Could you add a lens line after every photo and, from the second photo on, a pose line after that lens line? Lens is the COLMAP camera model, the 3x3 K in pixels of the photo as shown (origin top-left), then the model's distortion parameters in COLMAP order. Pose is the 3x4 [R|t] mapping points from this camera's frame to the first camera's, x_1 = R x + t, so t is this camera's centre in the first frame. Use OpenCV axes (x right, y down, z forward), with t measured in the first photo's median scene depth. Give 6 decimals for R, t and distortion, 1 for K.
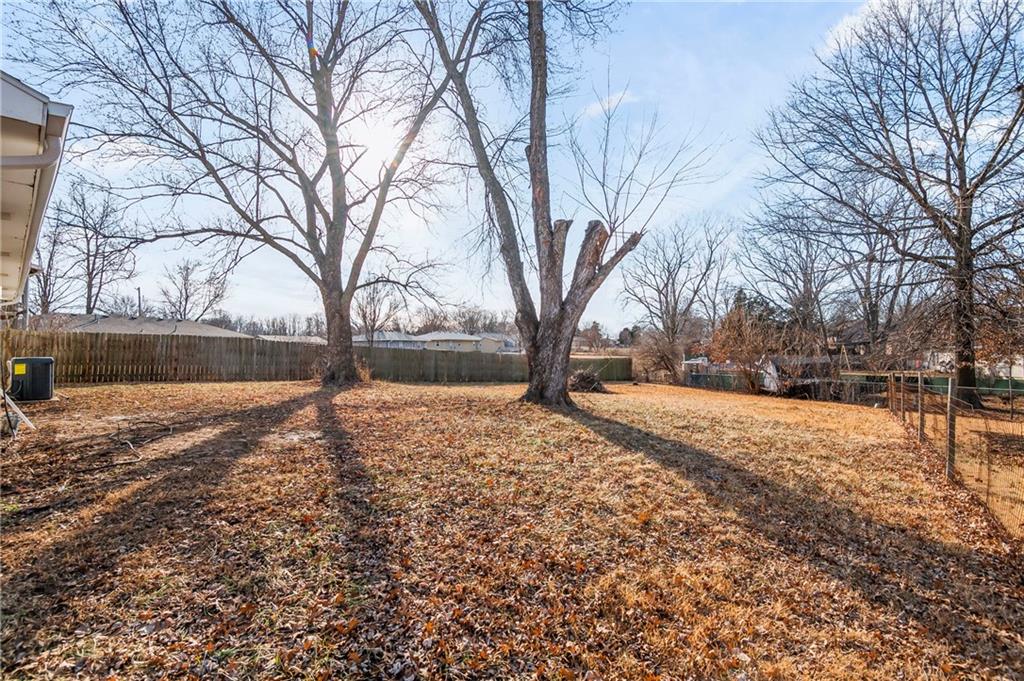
lens RADIAL K [[481.1, 0, 512.0], [0, 481.1, 340.5], [0, 0, 1]] dist [0.001710, -0.000691]
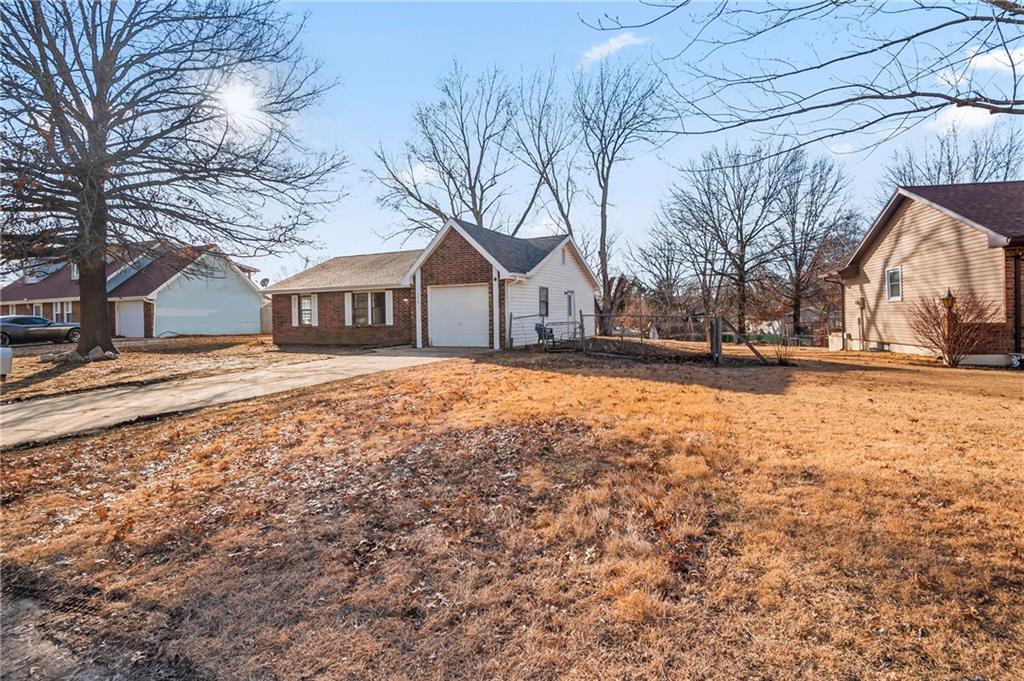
lens RADIAL K [[481.1, 0, 512.0], [0, 481.1, 340.5], [0, 0, 1]] dist [0.001710, -0.000691]
pose [[0.967700, -0.019754, 0.251328, -0.485143], [0.004331, 0.998081, 0.061772, -0.015122], [-0.252066, -0.058688, 0.965929, -0.679240]]
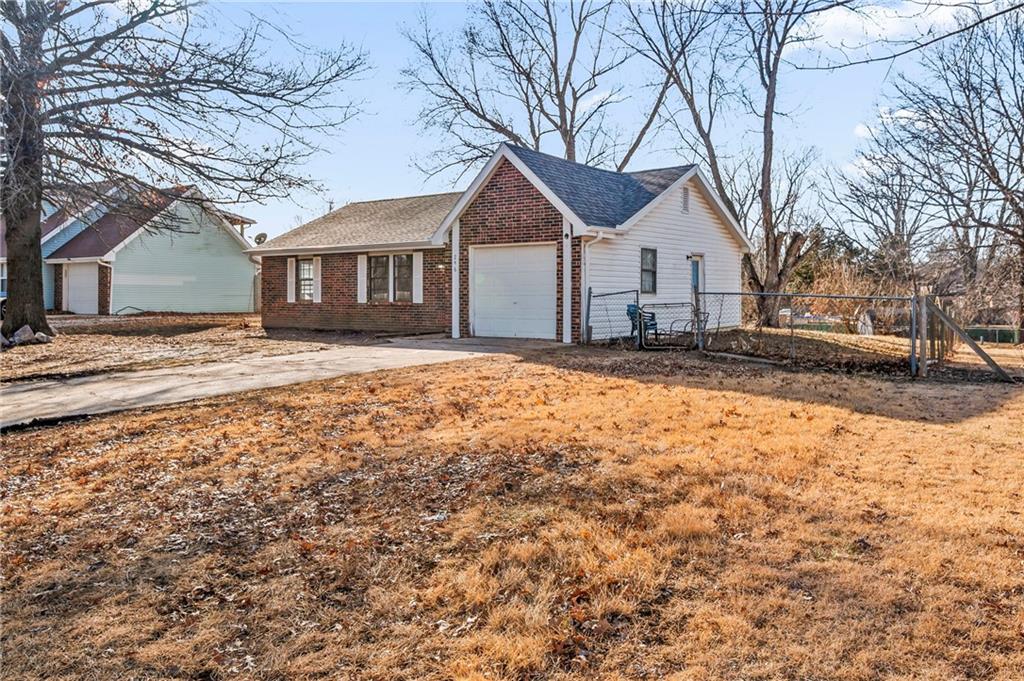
lens RADIAL K [[748.1, 0, 510.1], [0, 748.1, 324.7], [0, 0, 1]] dist [0.030495, 0.005799]
pose [[0.996530, 0.003605, 0.083159, -0.450714], [-0.008249, 0.998421, 0.055568, -0.015715], [-0.082828, -0.056062, 0.994986, -0.697934]]
